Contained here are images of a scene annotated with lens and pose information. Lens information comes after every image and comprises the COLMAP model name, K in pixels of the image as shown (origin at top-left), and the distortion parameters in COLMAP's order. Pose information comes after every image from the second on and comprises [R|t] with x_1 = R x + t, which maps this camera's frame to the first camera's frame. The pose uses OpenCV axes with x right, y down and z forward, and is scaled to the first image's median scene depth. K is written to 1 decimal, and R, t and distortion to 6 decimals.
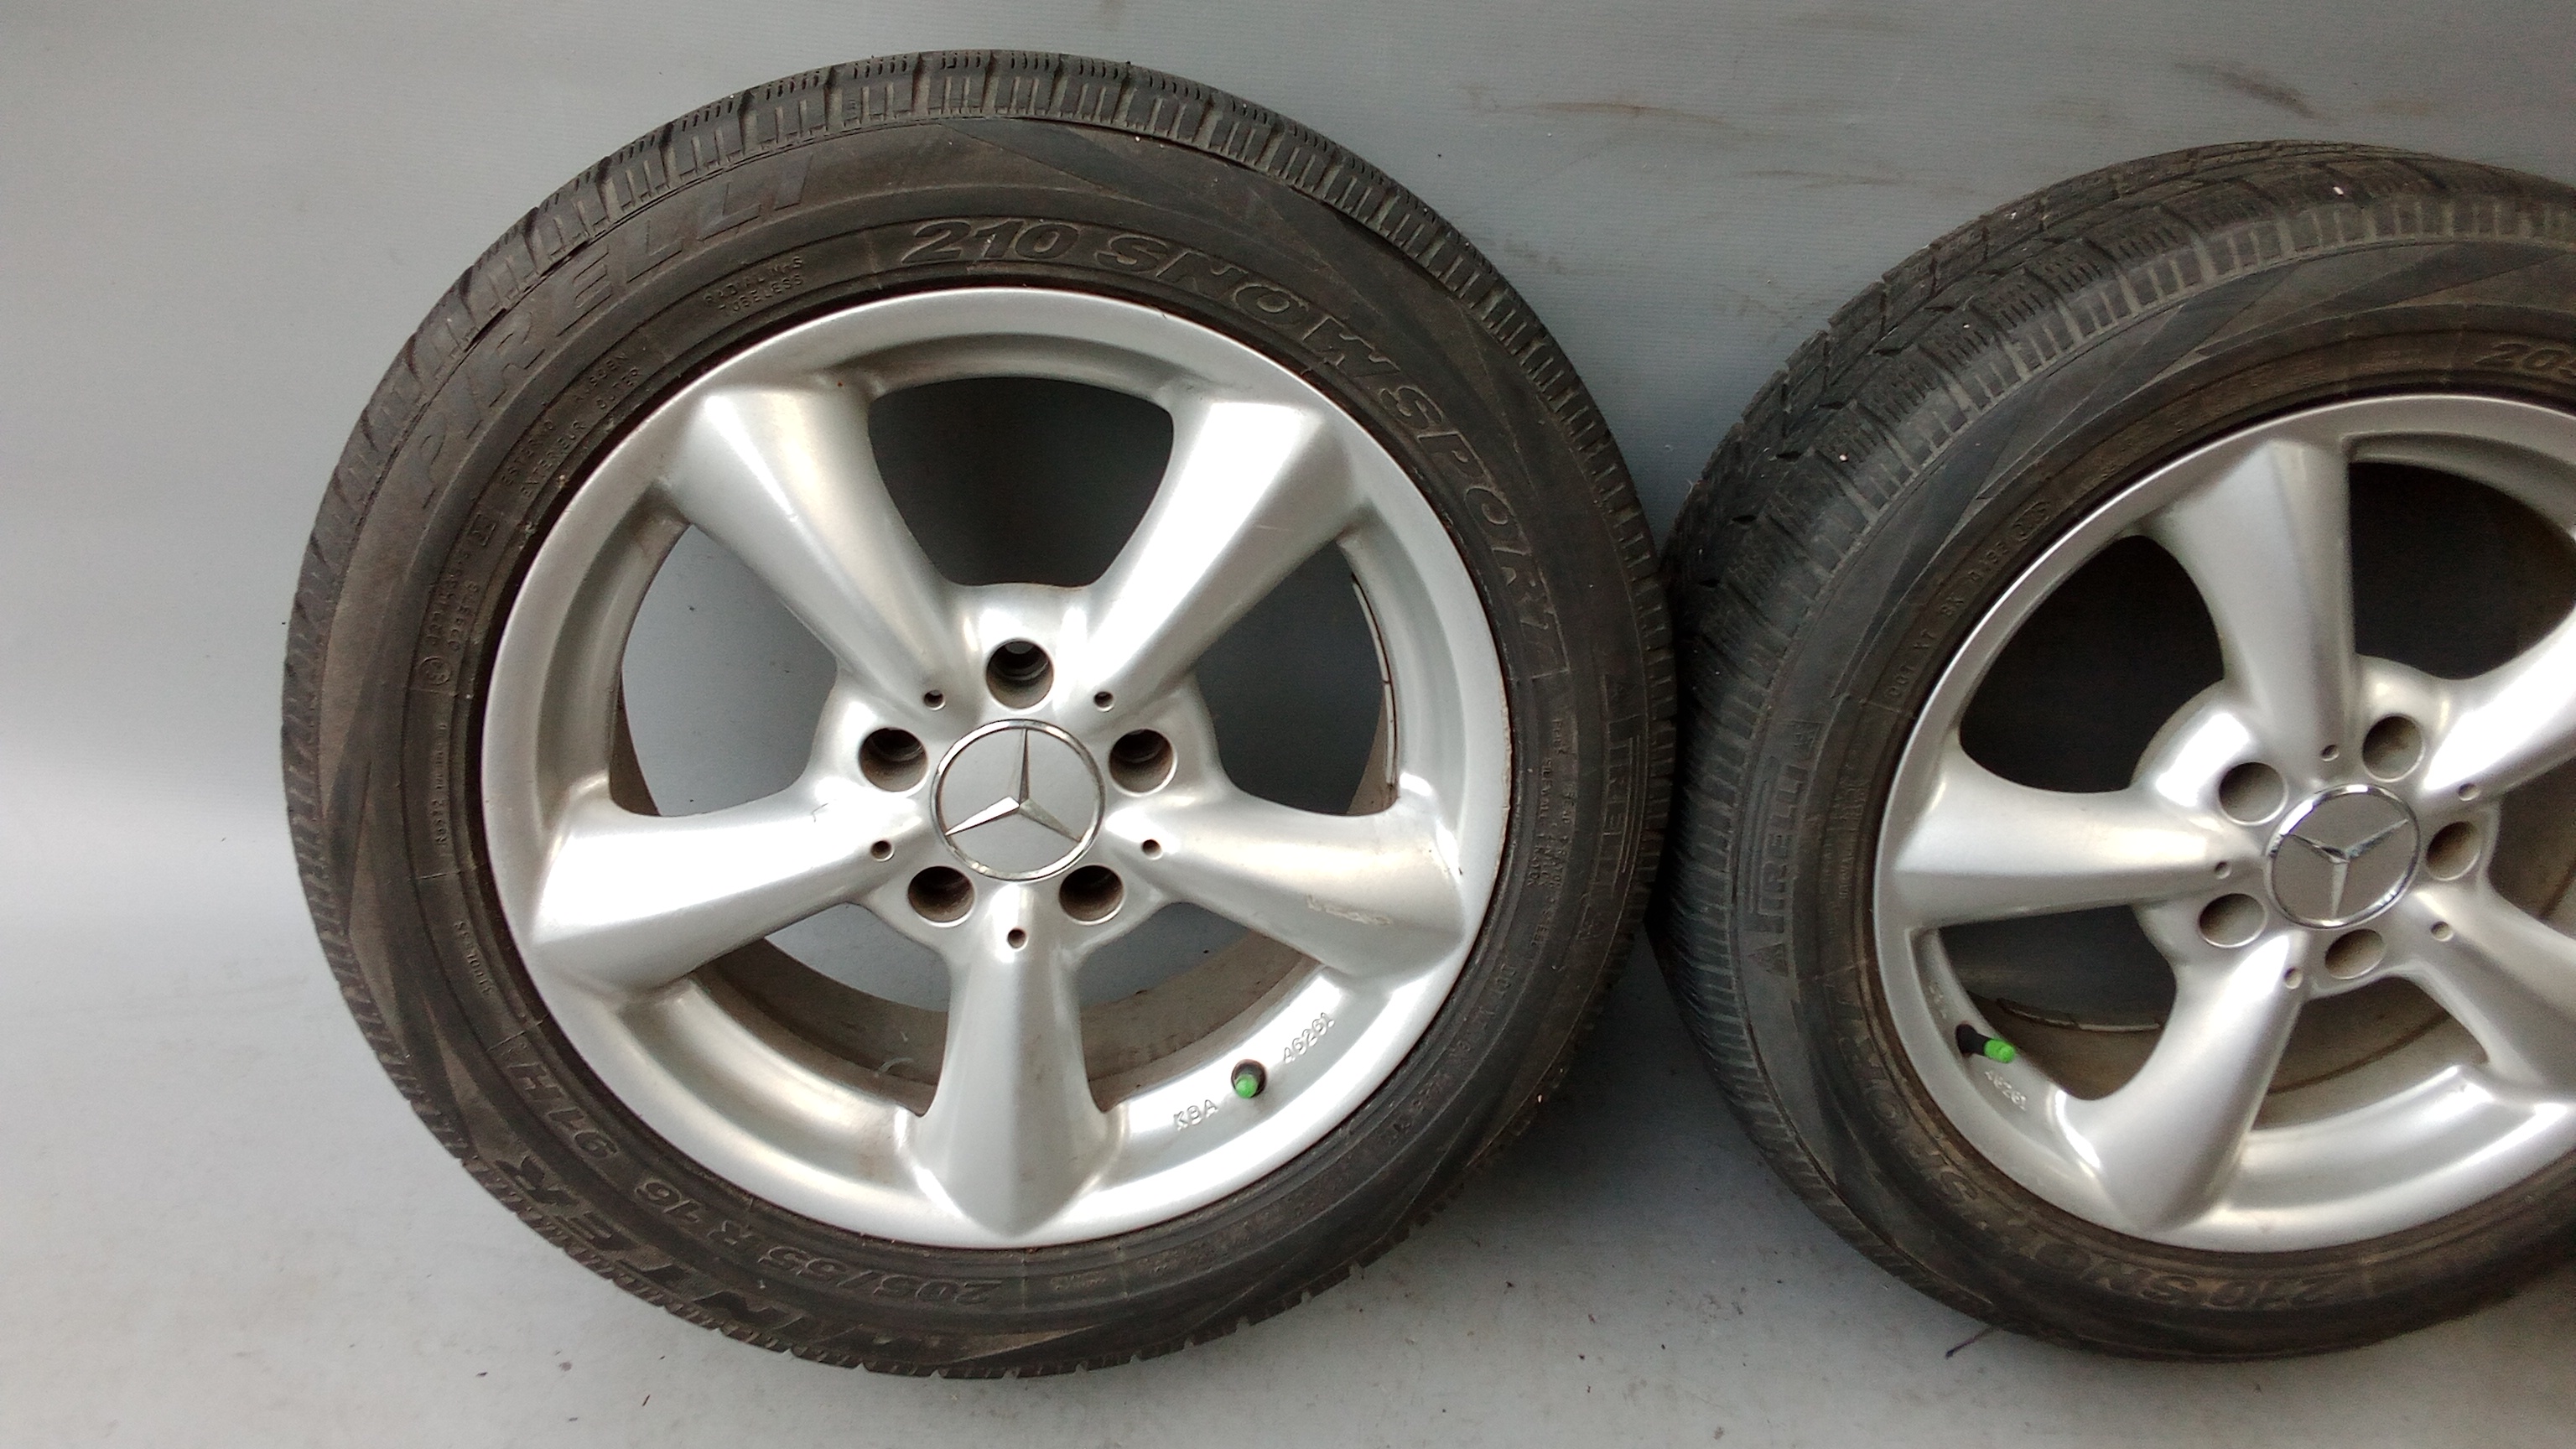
lens RADIAL K [[1976.7, 0, 1316.3], [0, 1976.7, 743.0], [0, 0, 1]] dist [0.005115, -0.040863]
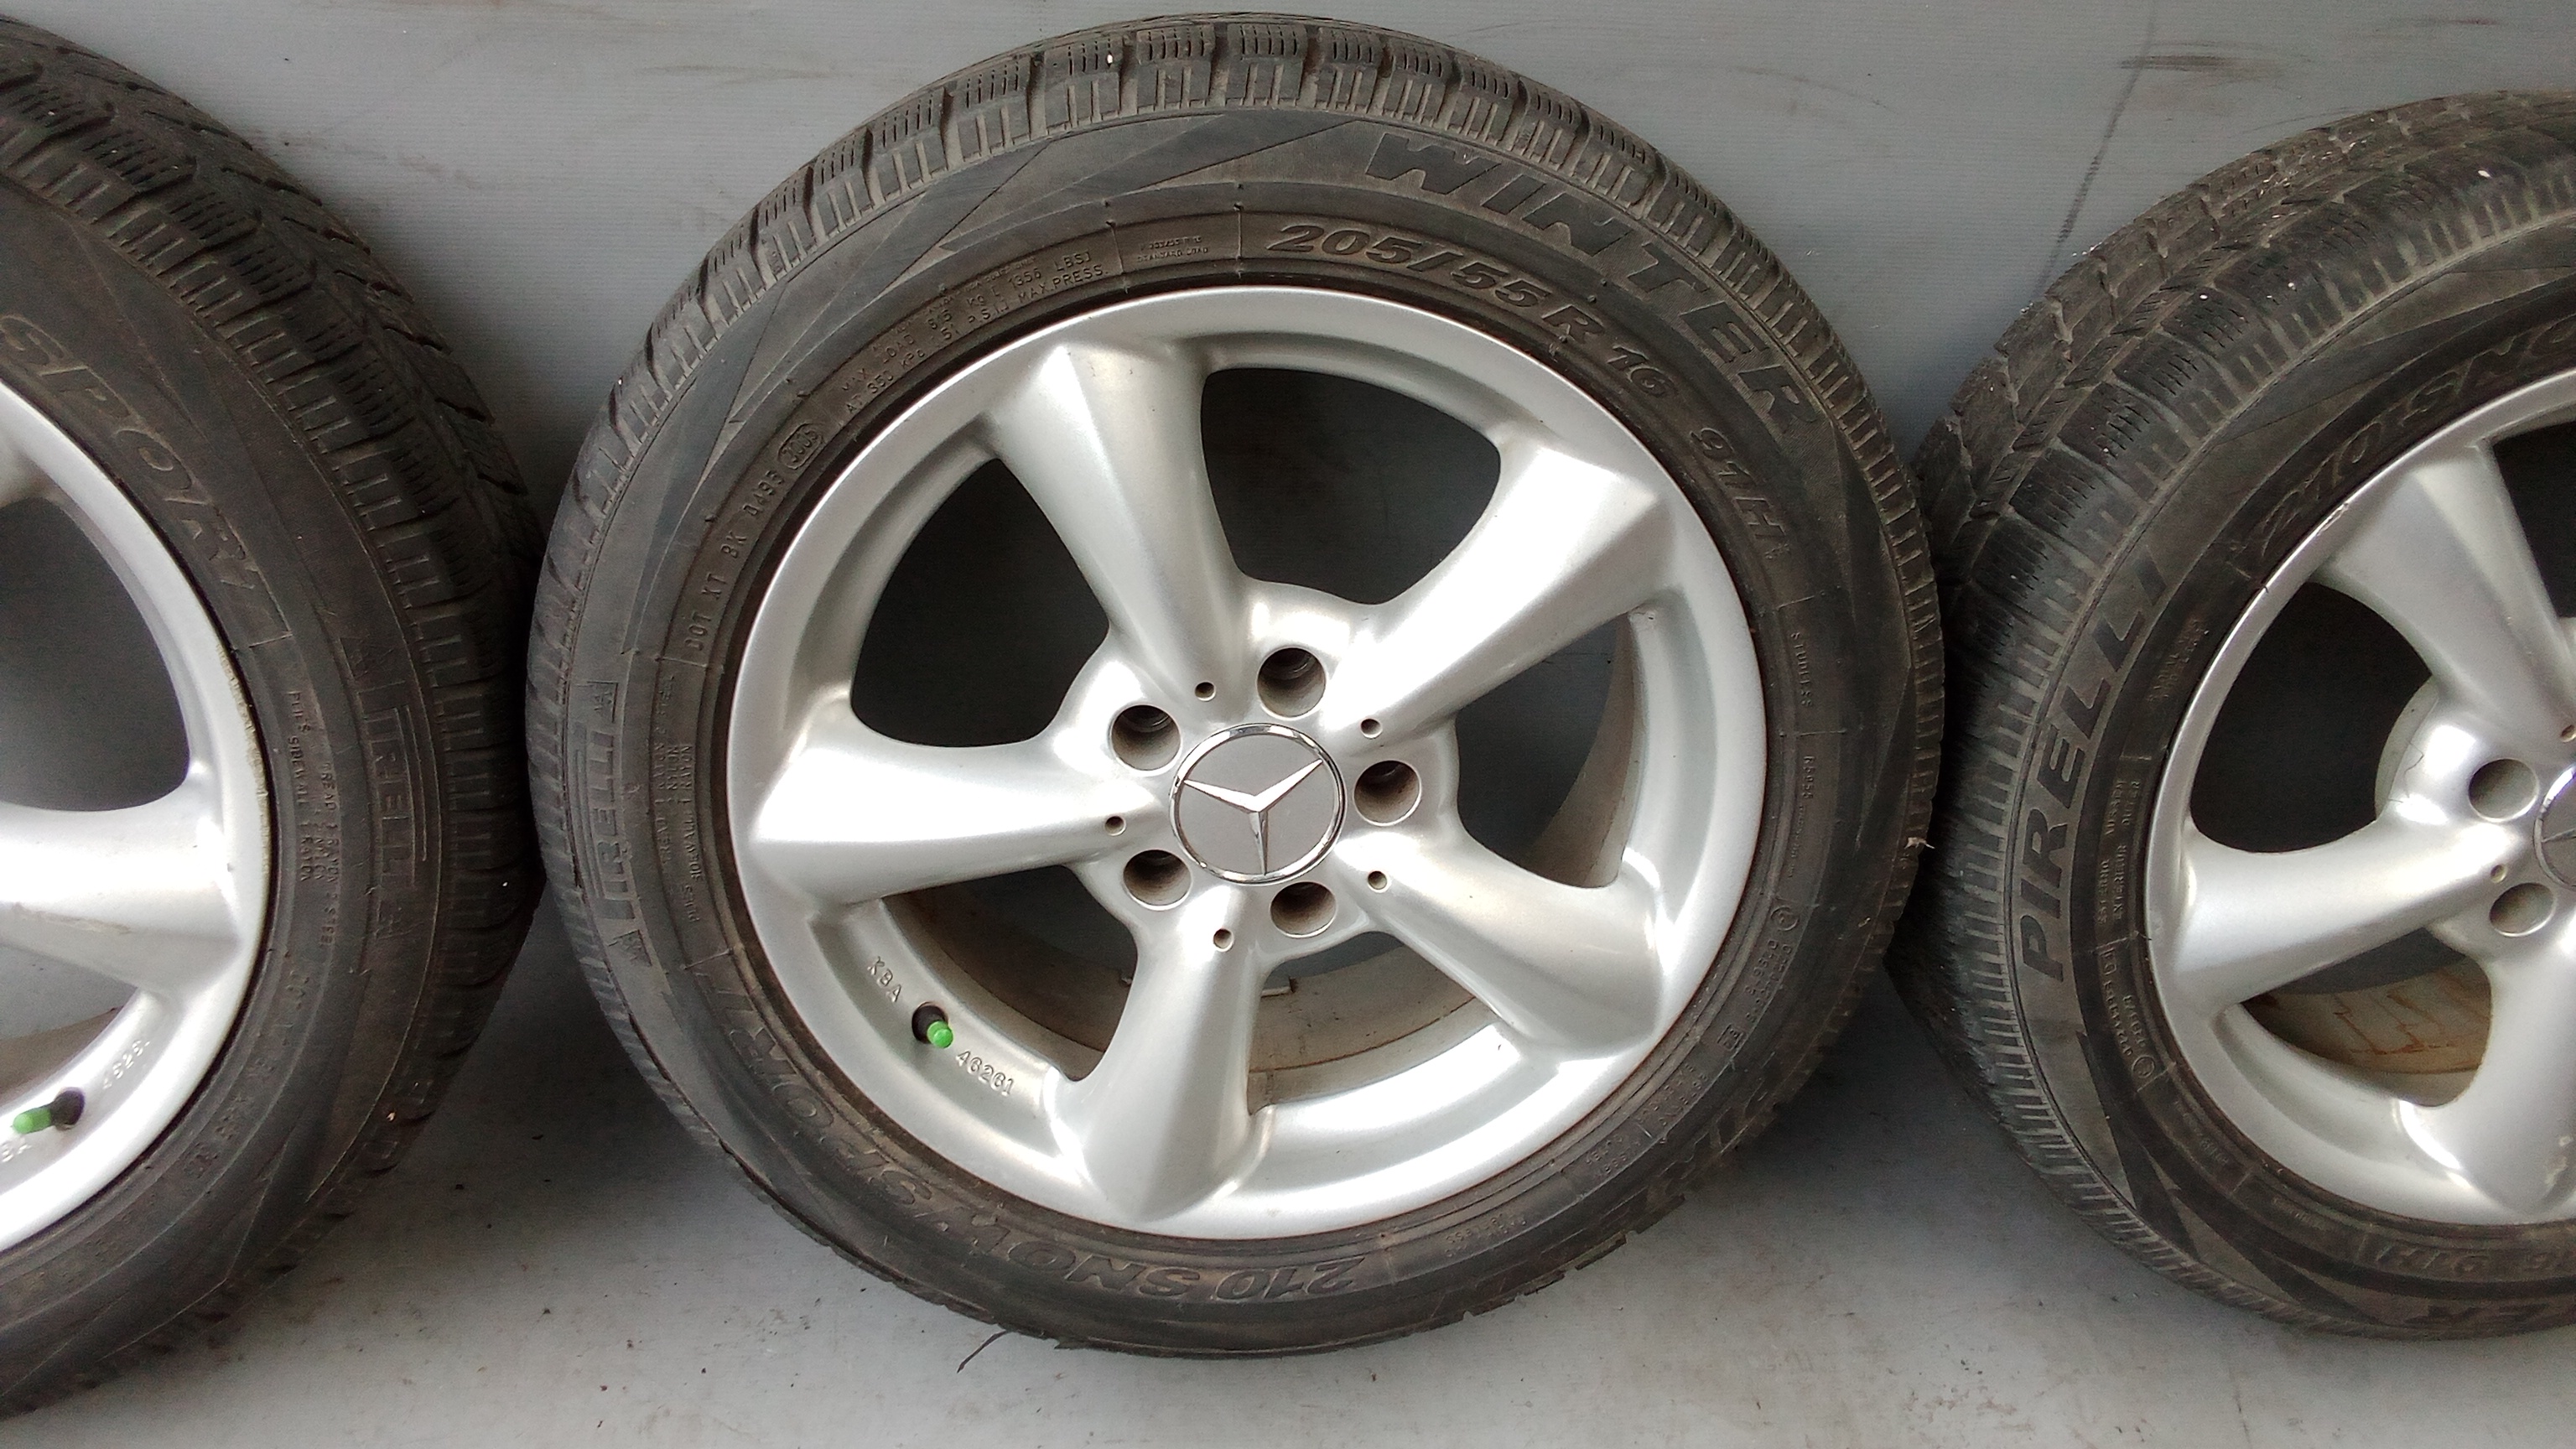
lens RADIAL K [[1976.7, 0, 1357.6], [0, 1976.7, 724.9], [0, 0, 1]] dist [0.005115, -0.040863]
pose [[0.997407, -0.042631, 0.057979, 0.522492], [0.041911, 0.999029, 0.013585, 0.010519], [-0.058502, -0.011120, 0.998225, 0.094123]]
